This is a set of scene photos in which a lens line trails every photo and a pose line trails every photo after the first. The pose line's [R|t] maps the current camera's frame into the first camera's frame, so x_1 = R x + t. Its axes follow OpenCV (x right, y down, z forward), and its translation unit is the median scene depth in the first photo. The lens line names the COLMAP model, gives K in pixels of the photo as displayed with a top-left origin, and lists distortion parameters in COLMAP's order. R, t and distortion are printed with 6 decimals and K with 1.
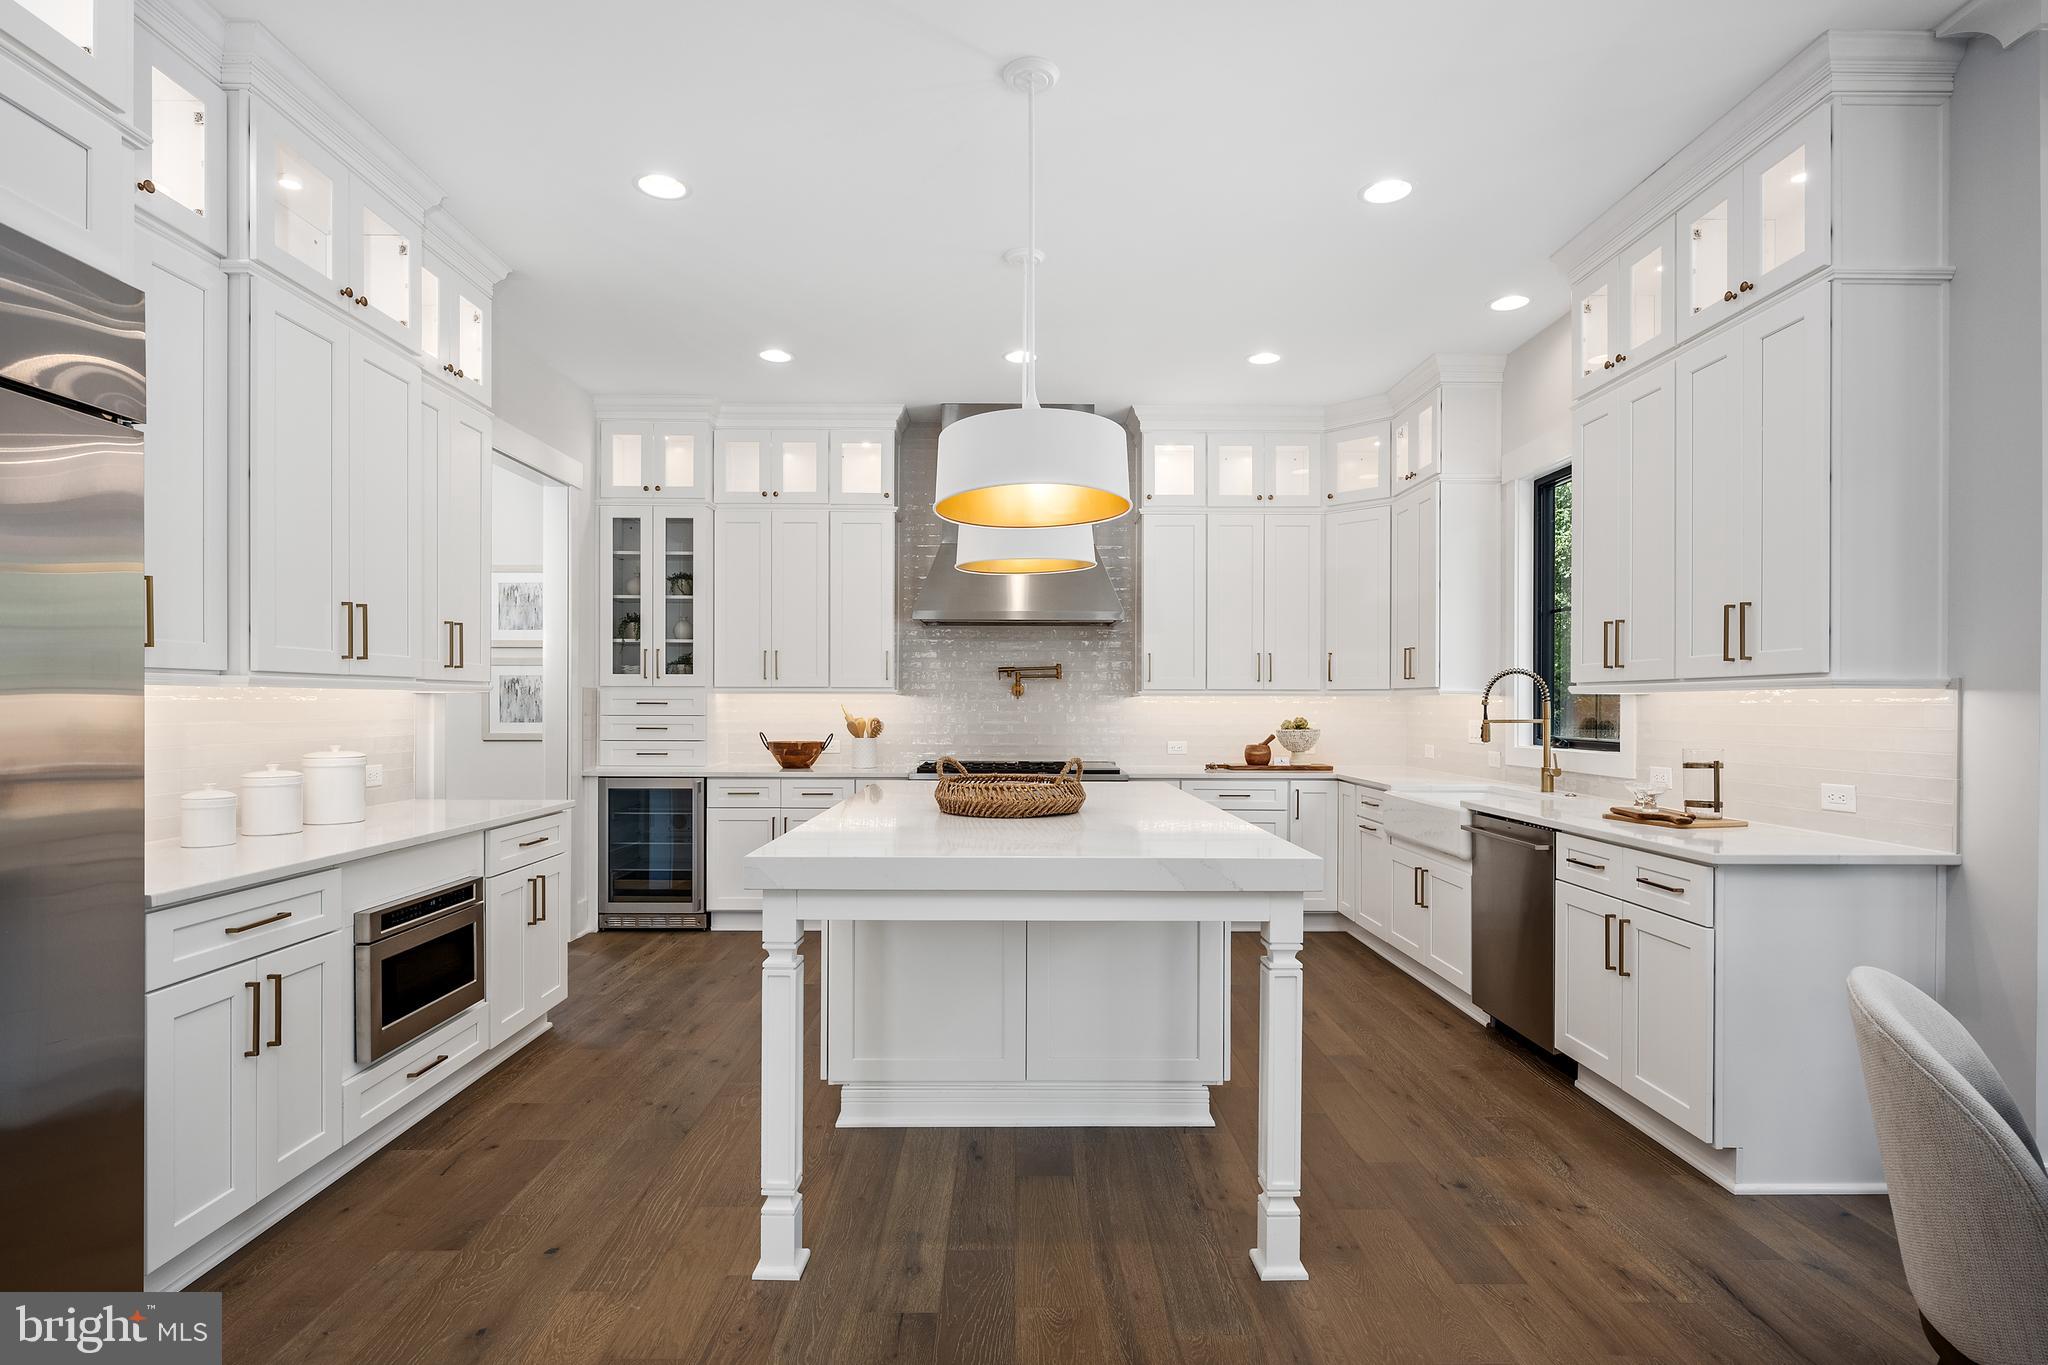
lens RADIAL K [[1013.1, 0, 1020.6], [0, 1013.1, 705.5], [0, 0, 1]] dist [-0.000678, -0.000010]
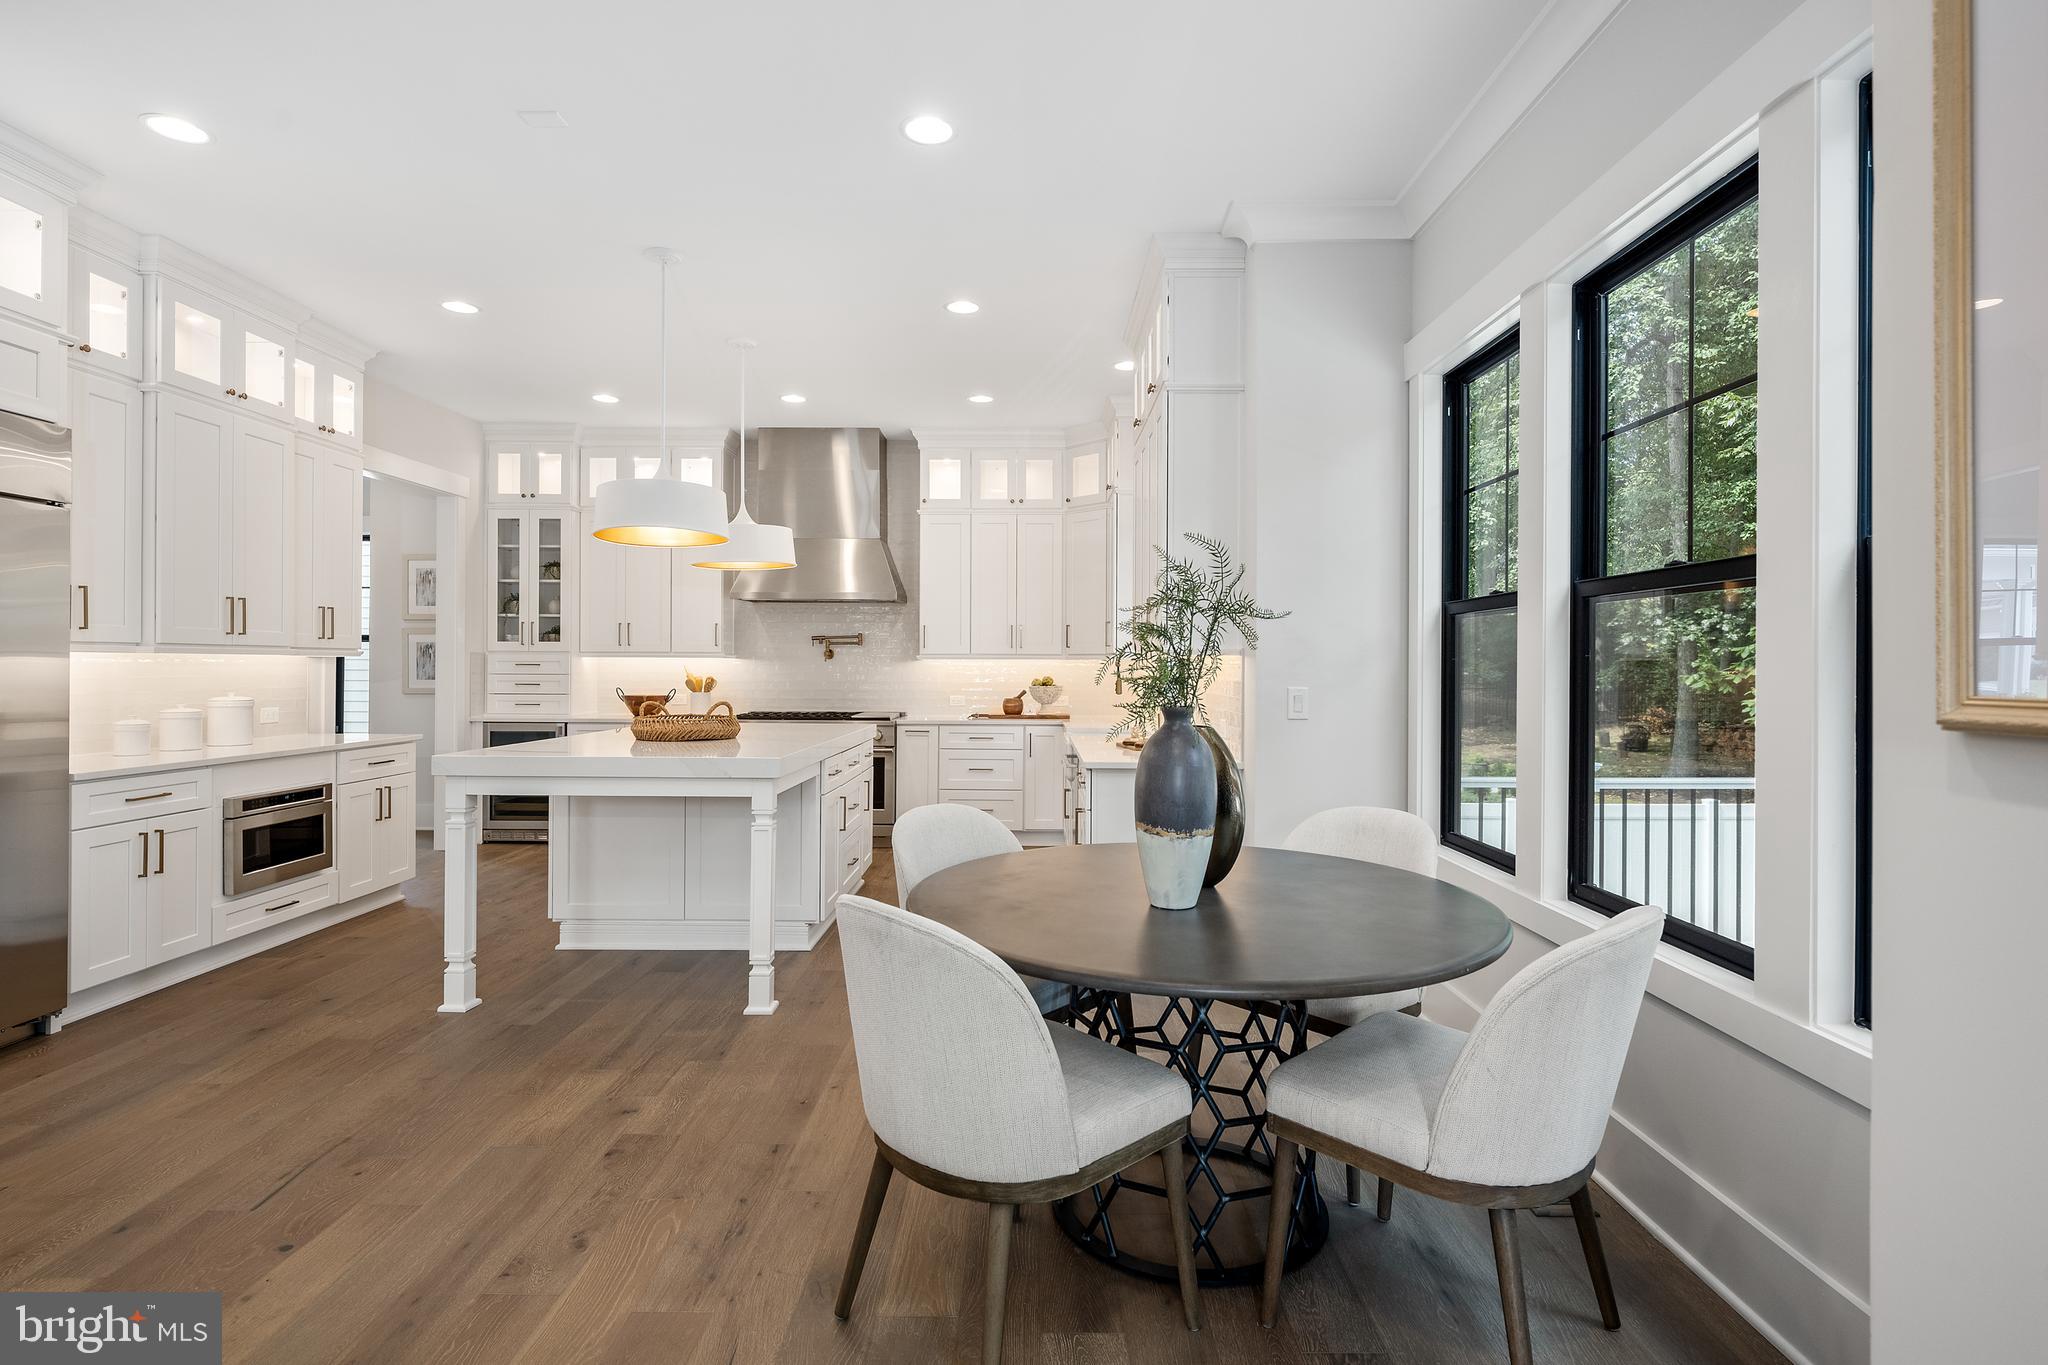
lens RADIAL K [[996.0, 0, 1029.8], [0, 996.0, 664.7], [0, 0, 1]] dist [-0.002532, -0.000351]
pose [[0.999906, 0.001047, -0.013679, 0.288799], [-0.001088, 0.999995, -0.003045, 0.001106], [0.013676, 0.003060, 0.999902, -0.245013]]
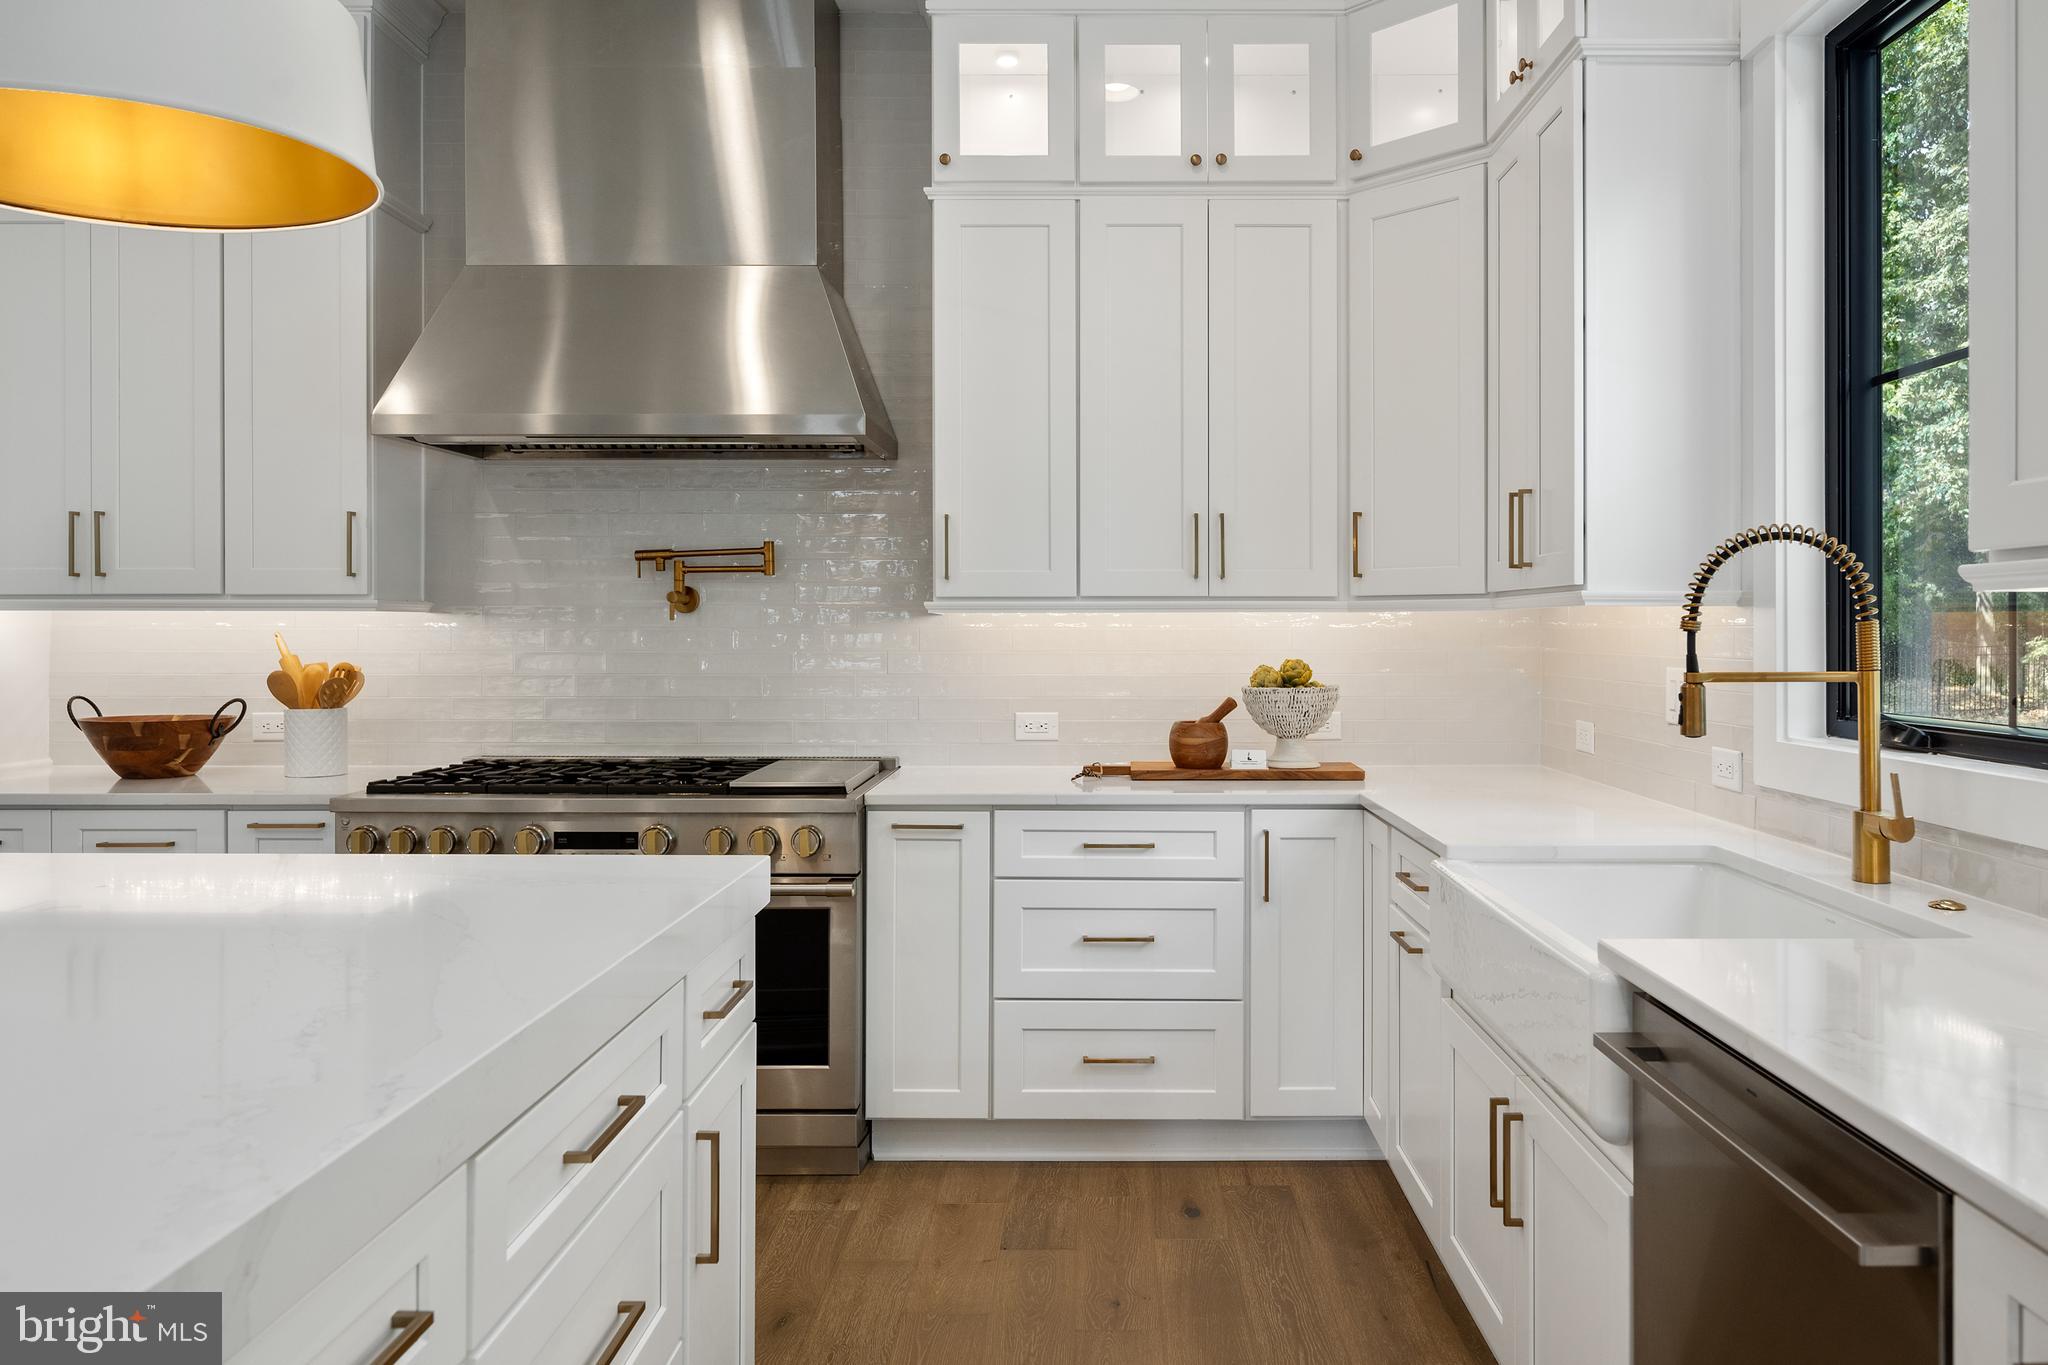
lens RADIAL K [[1397.8, 0, 1094.6], [0, 1397.8, 628.4], [0, 0, 1]] dist [-0.001783, -0.001494]
pose [[0.999975, -0.003335, -0.006213, 0.204944], [0.003321, 0.999992, -0.002268, -0.000683], [0.006221, 0.002247, 0.999978, 0.414337]]
